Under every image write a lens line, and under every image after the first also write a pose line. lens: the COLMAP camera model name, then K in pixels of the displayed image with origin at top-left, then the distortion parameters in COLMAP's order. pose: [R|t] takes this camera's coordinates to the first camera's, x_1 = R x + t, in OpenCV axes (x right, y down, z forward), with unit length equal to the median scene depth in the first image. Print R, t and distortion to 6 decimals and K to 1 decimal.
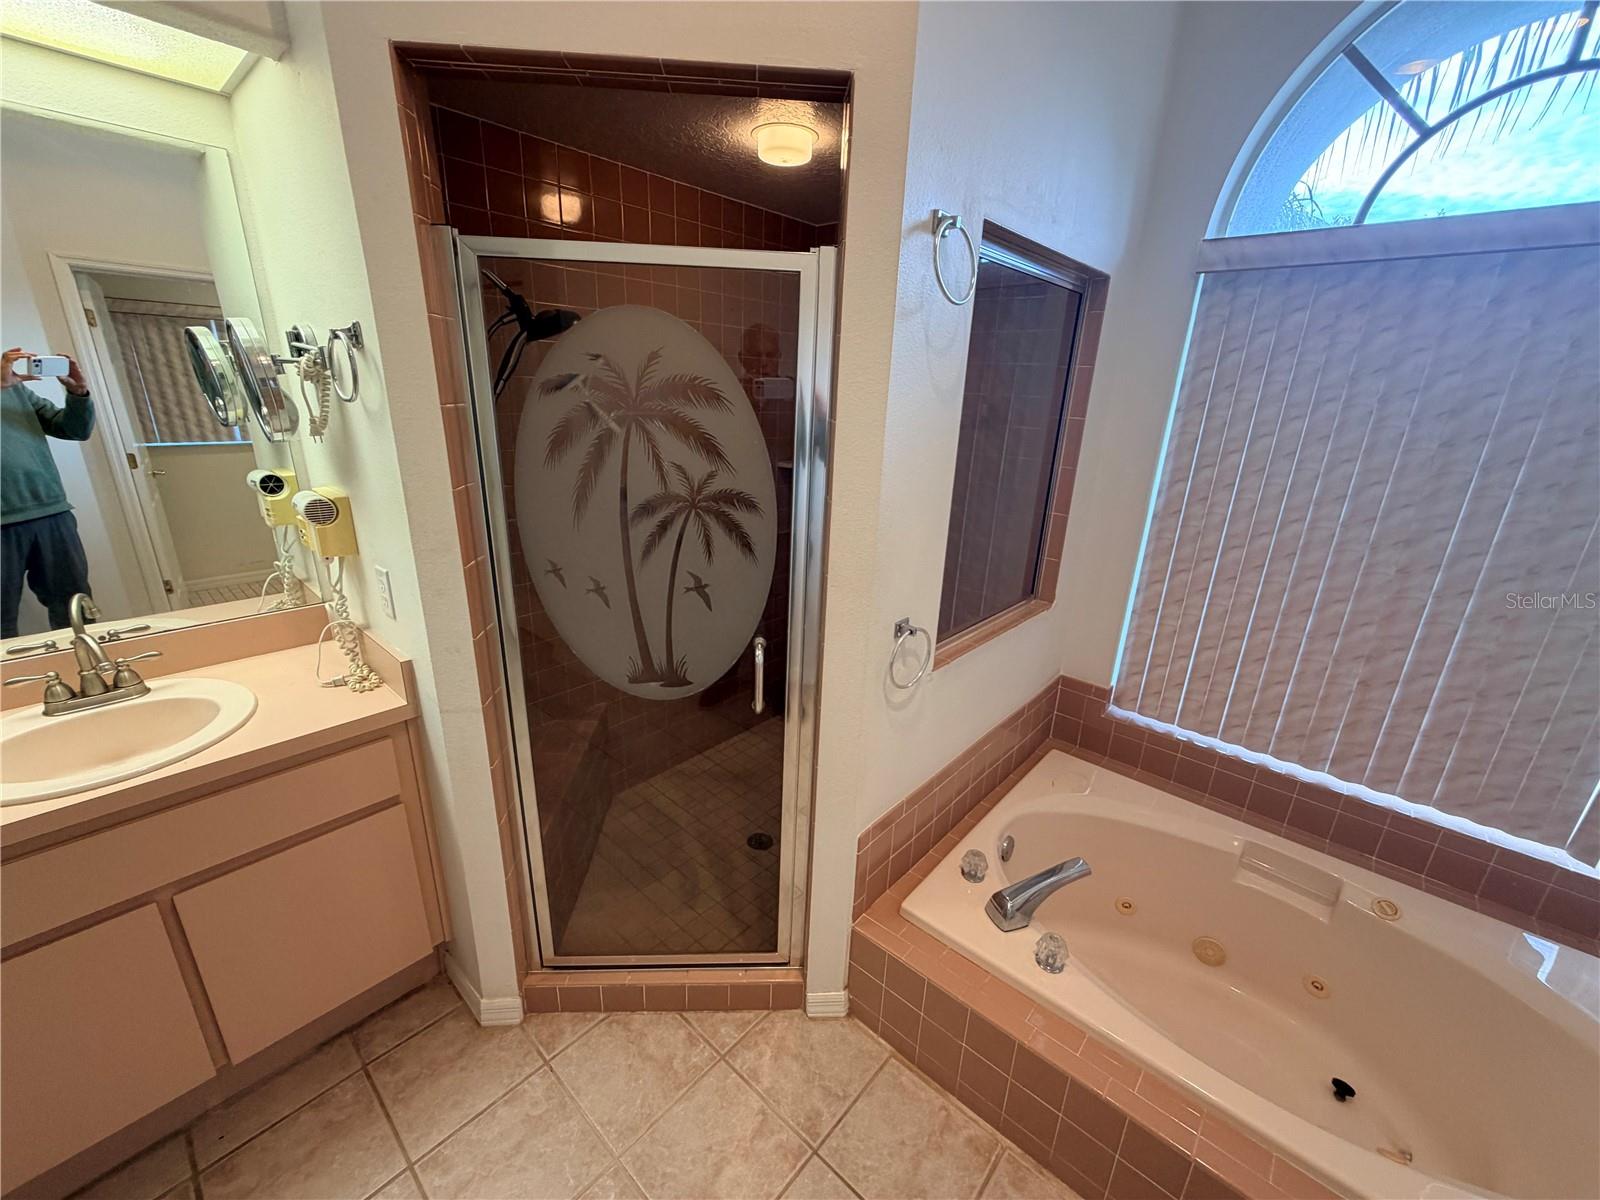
lens RADIAL K [[638.5, 0, 800.0], [0, 638.5, 601.1], [0, 0, 1]] dist [0.000622, 0.000118]
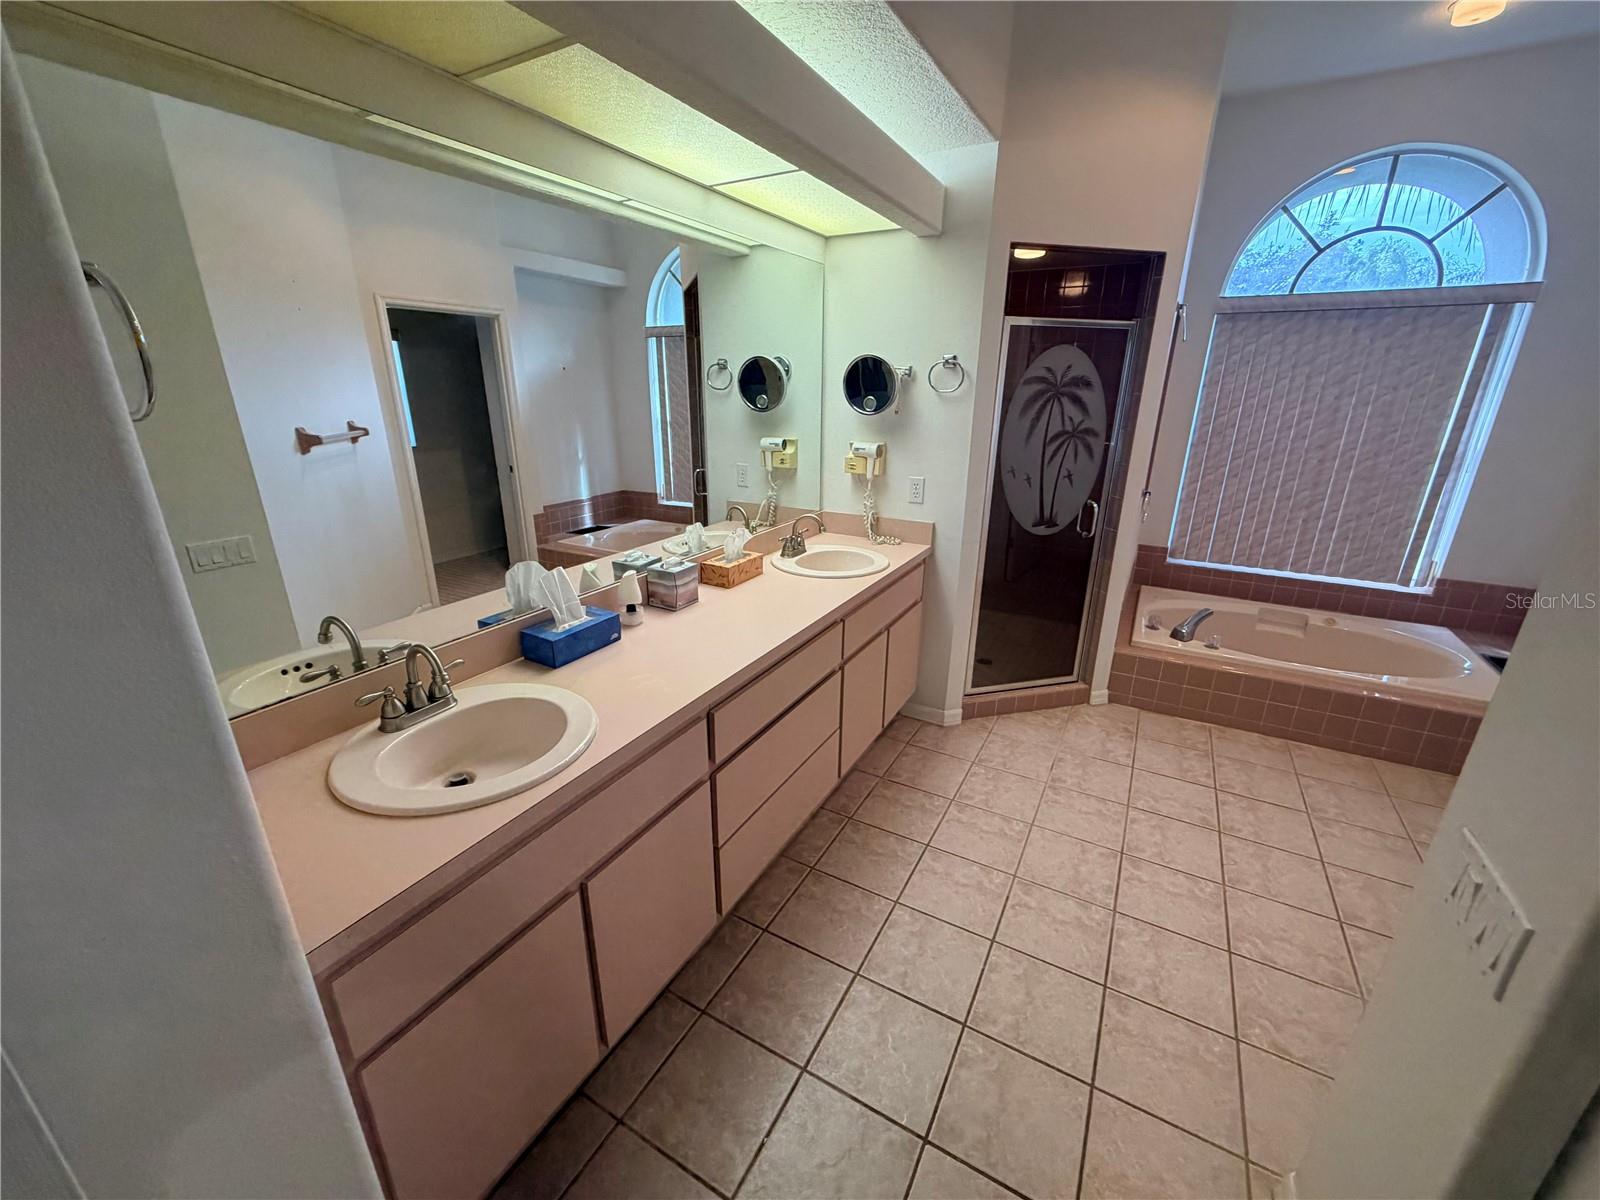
lens RADIAL K [[638.5, 0, 796.5], [0, 638.5, 600.9], [0, 0, 1]] dist [0.000622, 0.000118]
pose [[0.976804, -0.096914, 0.190952, -1.199447], [0.095137, 0.995293, 0.018476, 0.214417], [-0.191844, 0.000119, 0.981426, -0.727572]]
